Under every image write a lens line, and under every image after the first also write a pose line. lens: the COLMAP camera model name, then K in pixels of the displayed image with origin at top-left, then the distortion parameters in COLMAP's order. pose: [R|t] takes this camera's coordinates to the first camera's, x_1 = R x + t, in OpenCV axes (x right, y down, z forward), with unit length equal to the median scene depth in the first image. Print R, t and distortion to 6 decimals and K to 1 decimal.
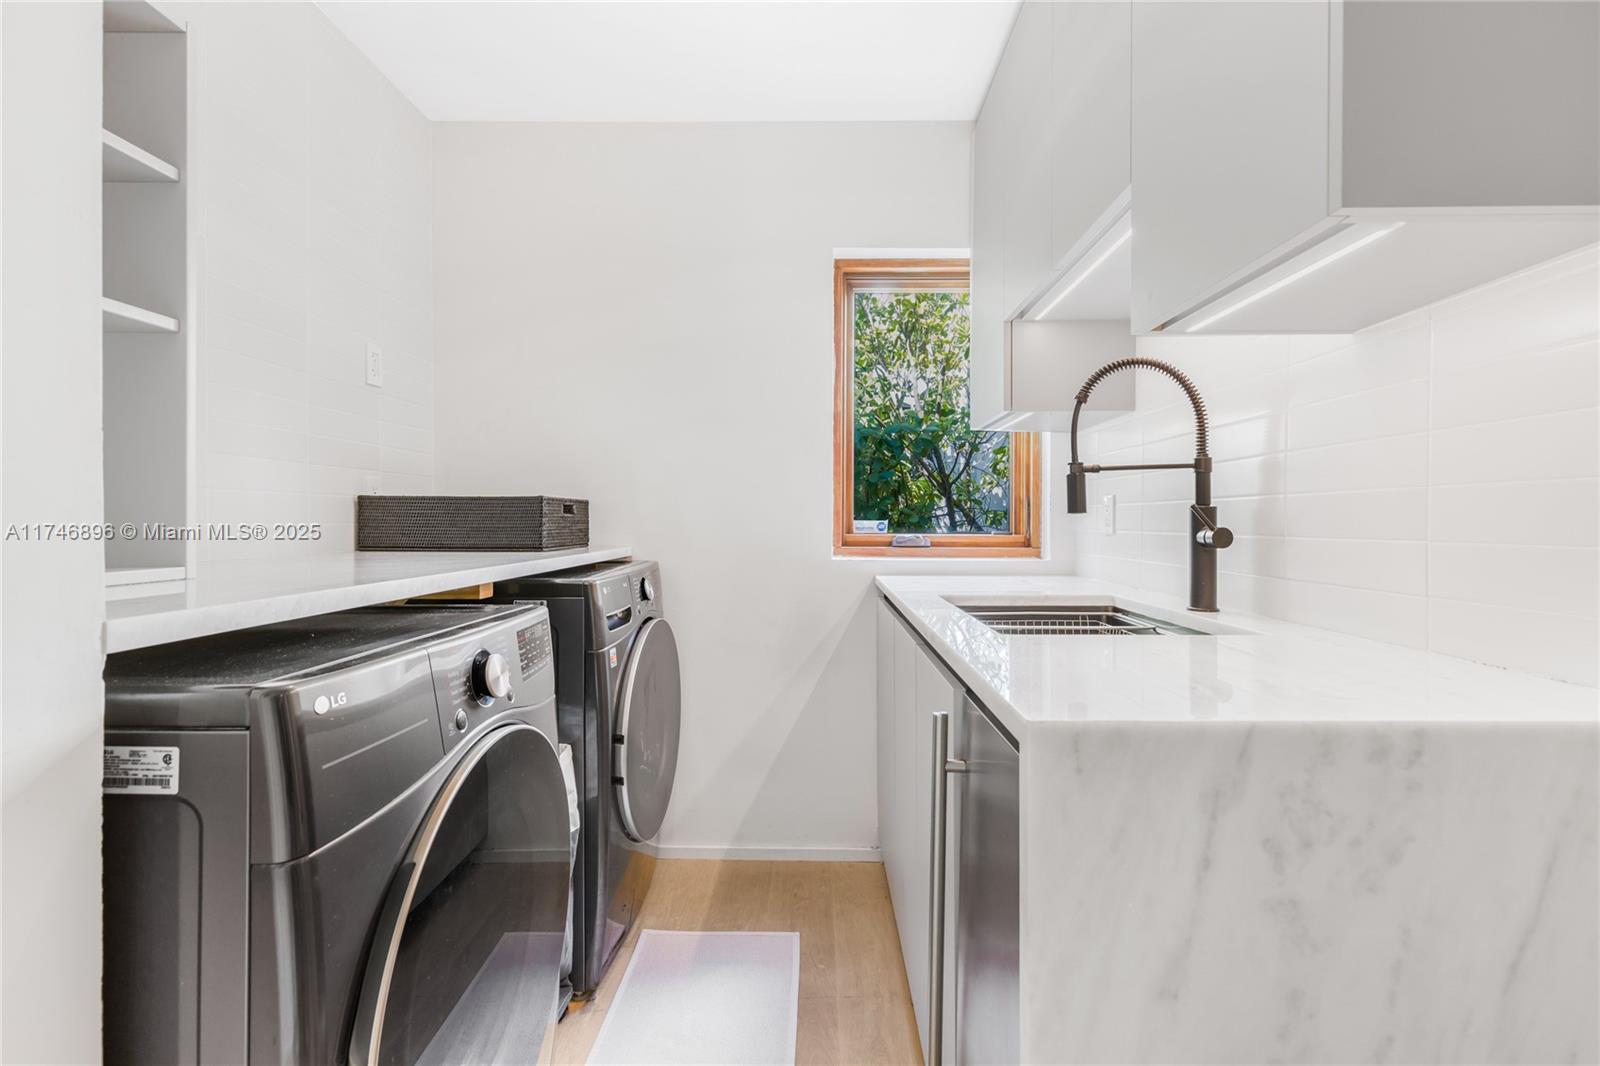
lens RADIAL K [[725.0, 0, 805.3], [0, 725.0, 519.4], [0, 0, 1]] dist [0.003841, 0.000023]
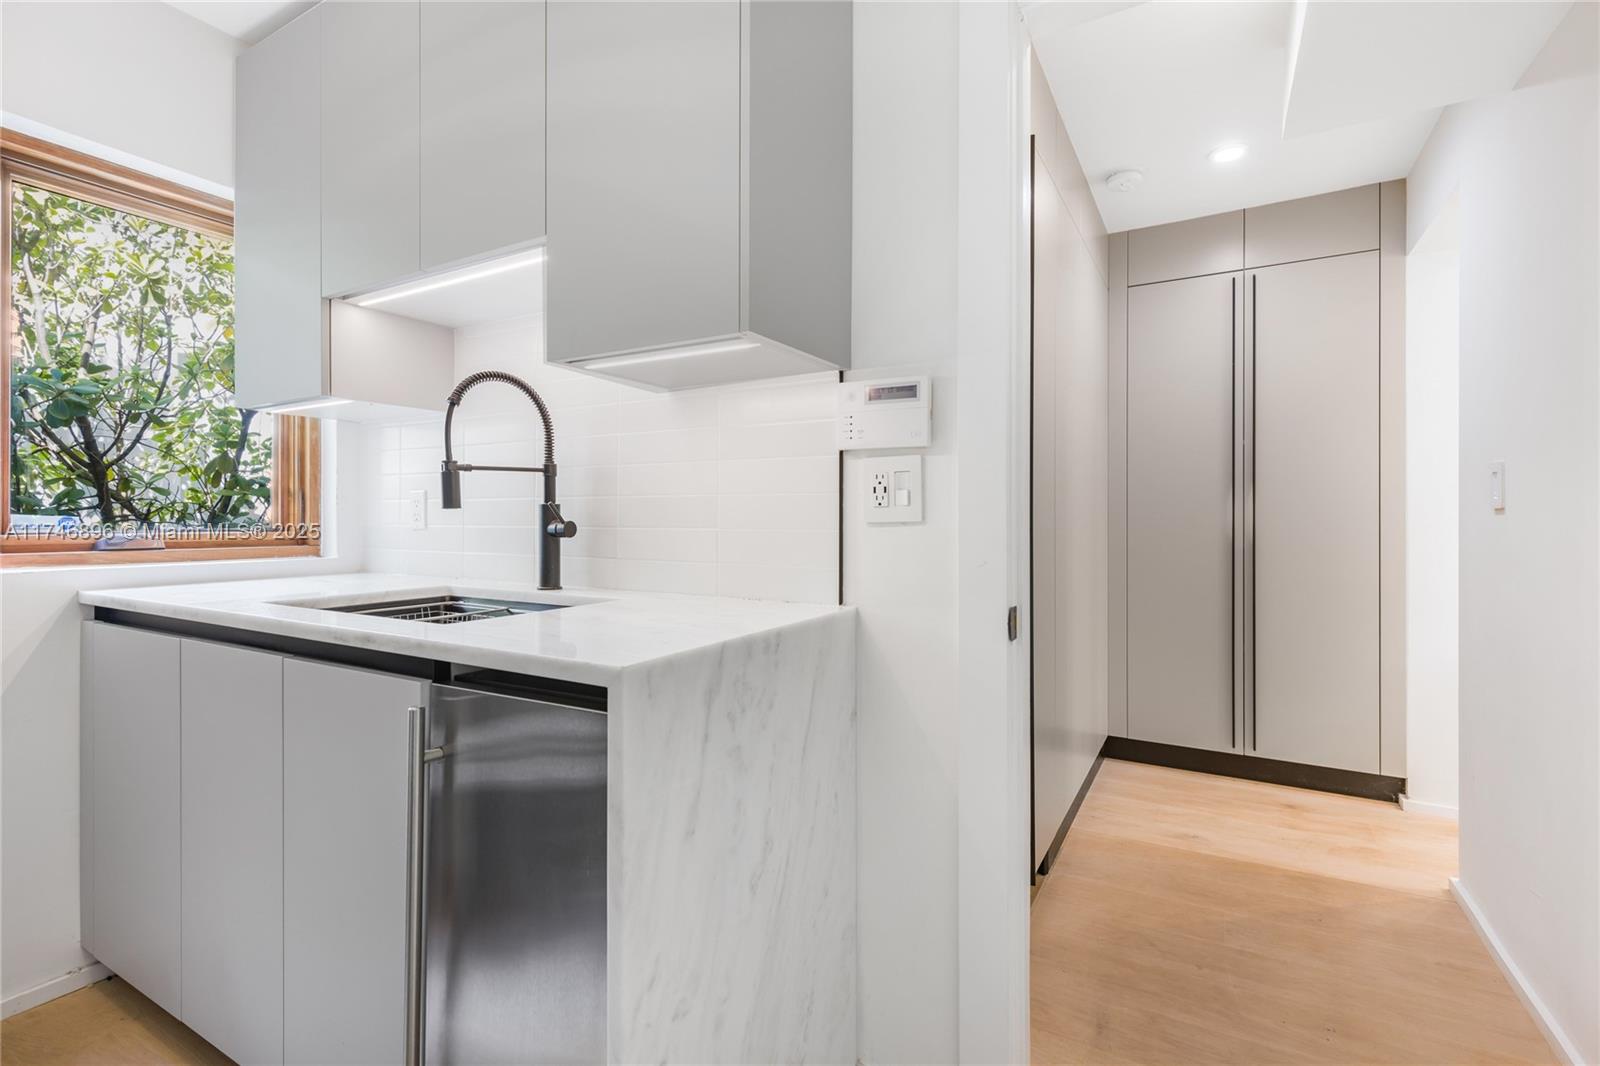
lens RADIAL K [[727.2, 0, 806.8], [0, 727.2, 506.6], [0, 0, 1]] dist [0.004956, -0.000620]
pose [[0.486833, 0.011845, 0.873415, -0.302225], [-0.003001, 0.999925, -0.011888, -0.000005], [-0.873490, 0.003166, 0.486832, 0.025425]]
